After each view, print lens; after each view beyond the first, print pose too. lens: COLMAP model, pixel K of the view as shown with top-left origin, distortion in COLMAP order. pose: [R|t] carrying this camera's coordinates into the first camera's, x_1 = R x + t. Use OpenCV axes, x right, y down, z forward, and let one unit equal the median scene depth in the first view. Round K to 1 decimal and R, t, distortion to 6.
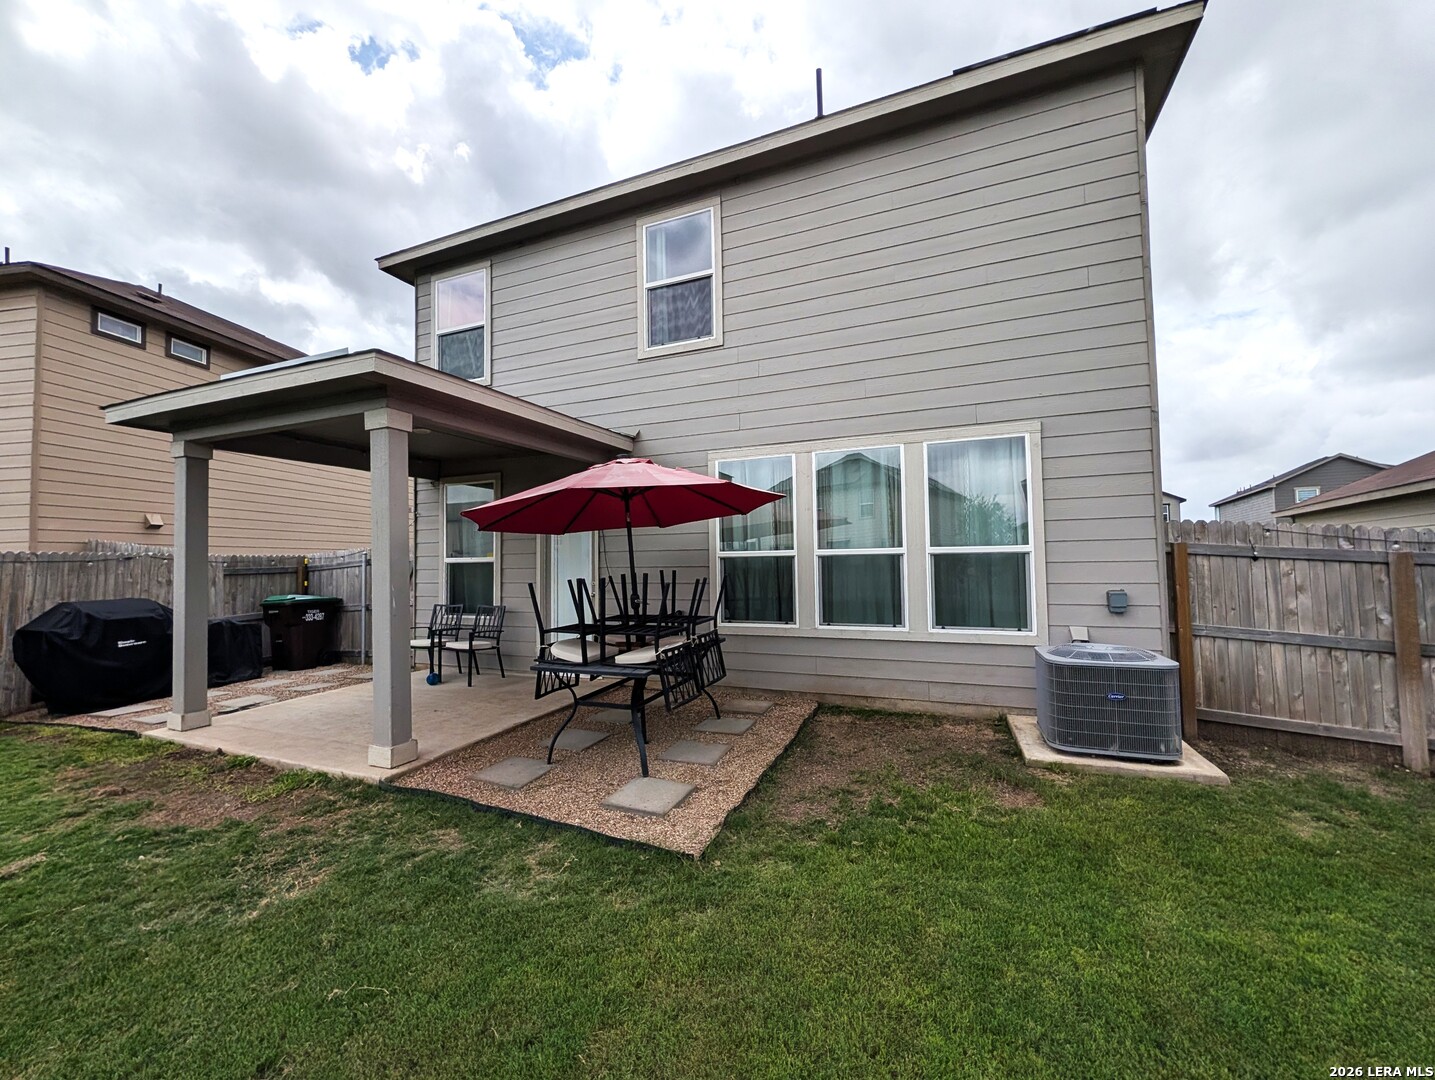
lens RADIAL K [[552.8, 0, 715.0], [0, 552.8, 537.1], [0, 0, 1]] dist [-0.000454, -0.000240]
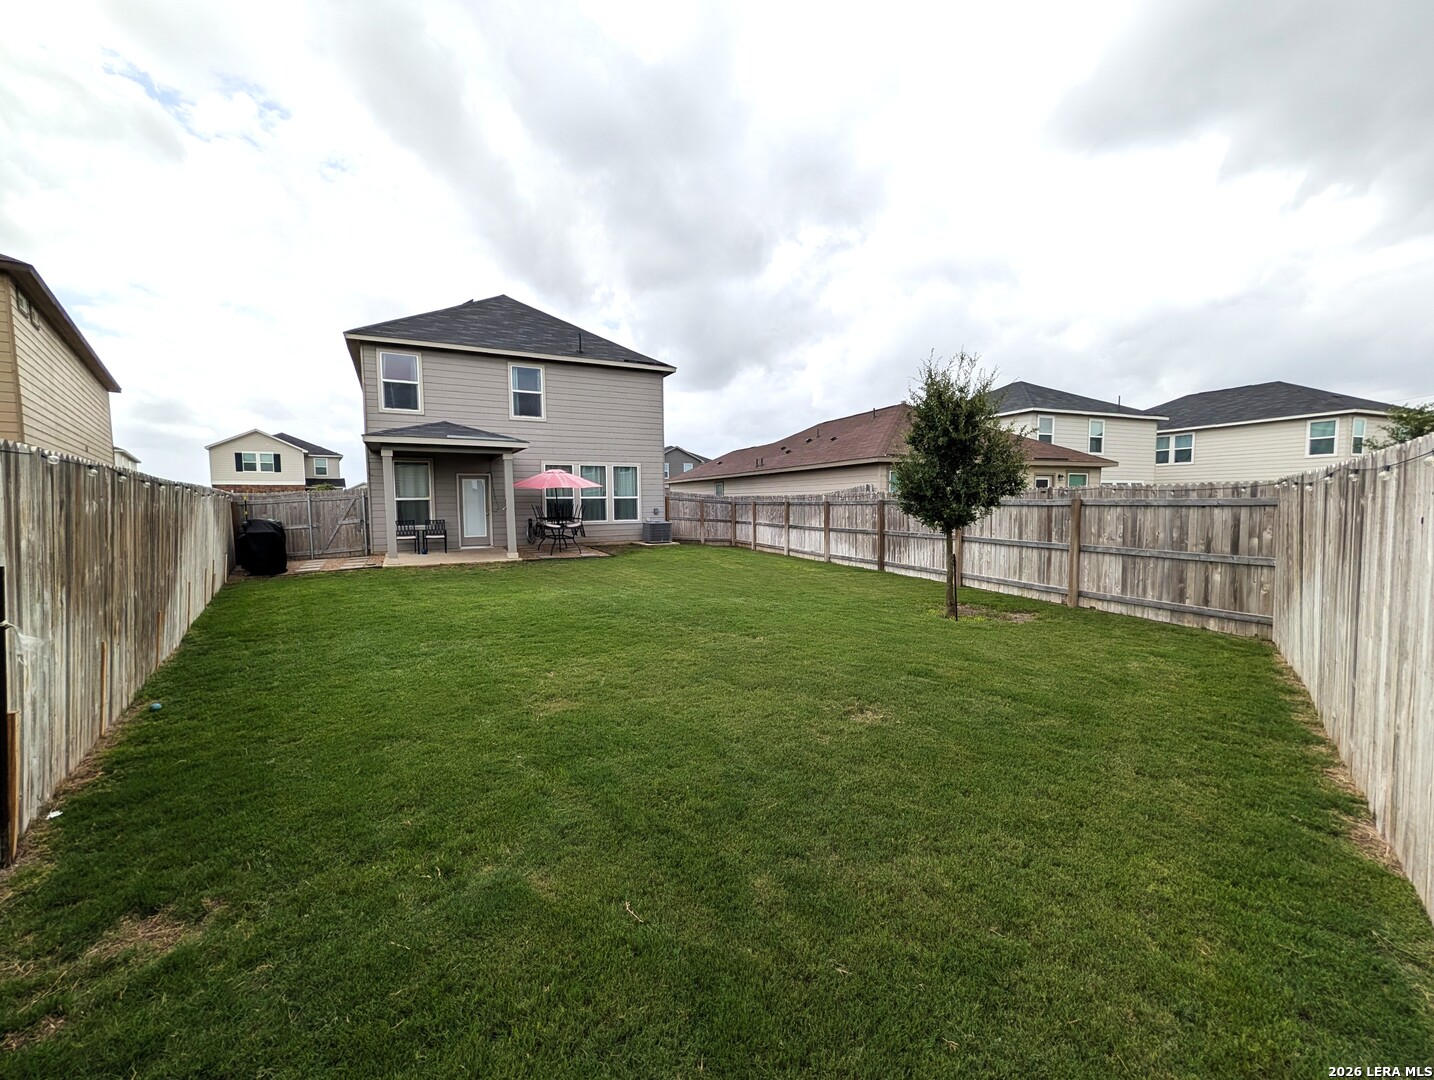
lens RADIAL K [[552.5, 0, 714.5], [0, 552.5, 537.1], [0, 0, 1]] dist [-0.000454, -0.000240]
pose [[0.638088, -0.039021, 0.768974, -1.868919], [-0.032308, 0.996478, 0.077375, -0.017292], [-0.769286, -0.074217, 0.634580, -1.686979]]
